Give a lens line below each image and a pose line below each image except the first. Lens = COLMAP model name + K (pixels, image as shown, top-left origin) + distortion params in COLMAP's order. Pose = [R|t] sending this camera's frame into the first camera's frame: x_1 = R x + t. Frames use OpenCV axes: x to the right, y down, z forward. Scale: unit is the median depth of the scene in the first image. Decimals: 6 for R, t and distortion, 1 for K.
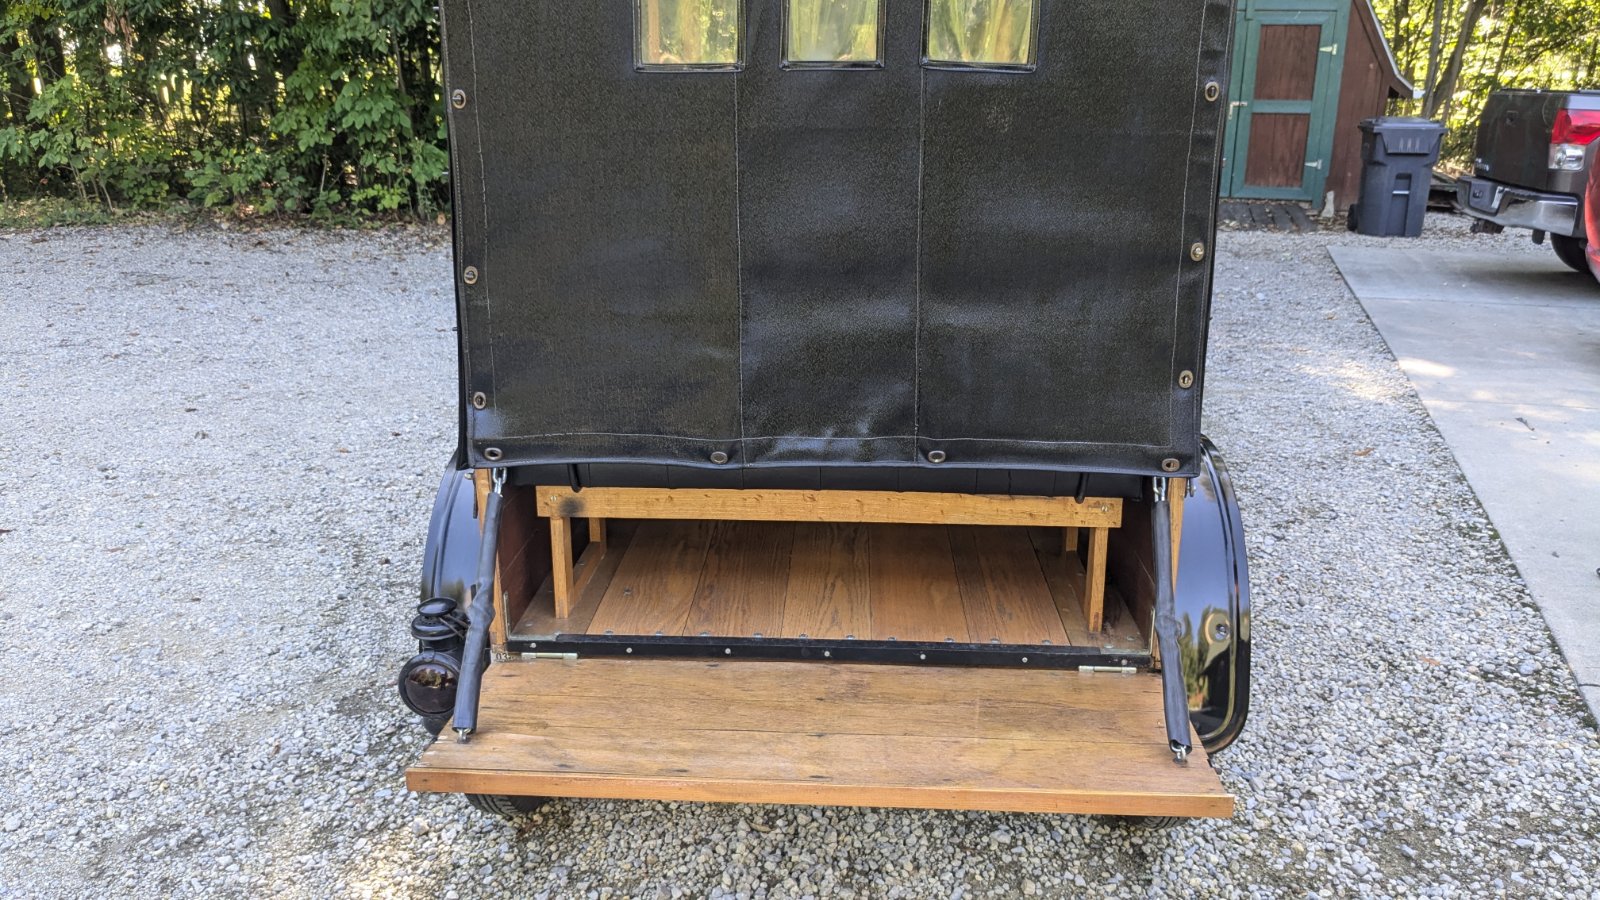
lens RADIAL K [[1257.1, 0, 812.3], [0, 1257.1, 456.8], [0, 0, 1]] dist [0.050478, -0.099580]
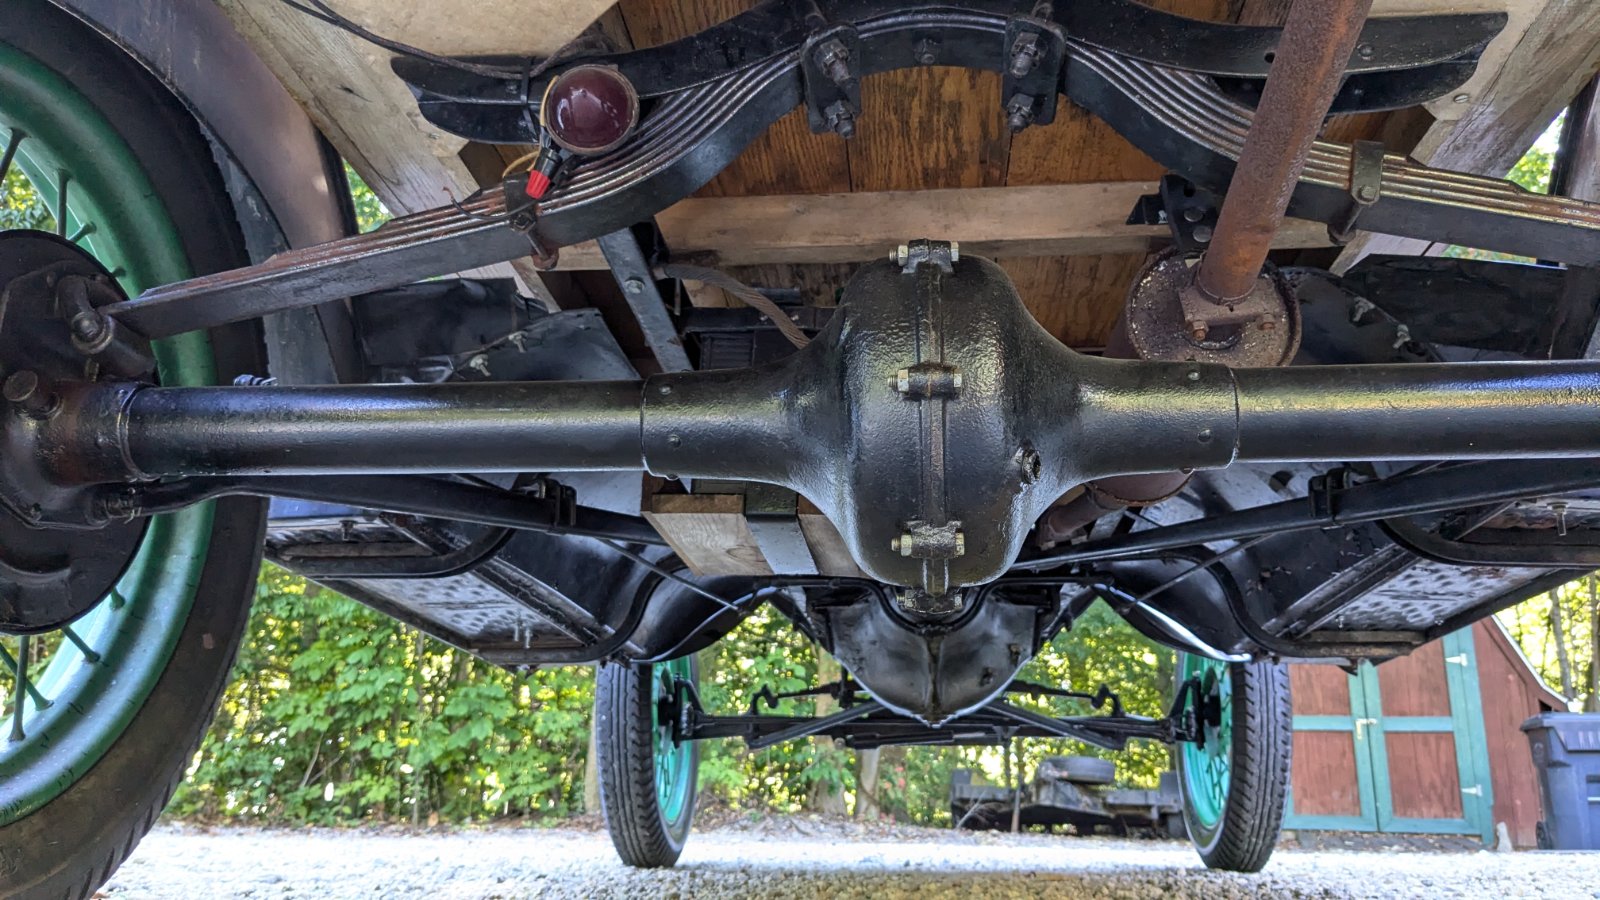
lens RADIAL K [[1257.1, 0, 812.3], [0, 1257.1, 456.8], [0, 0, 1]] dist [0.050478, -0.099580]
pose [[0.998721, -0.002474, -0.050493, 0.001035], [-0.026663, 0.822811, -0.567689, 0.078040], [0.042951, 0.568309, 0.821693, 0.170419]]
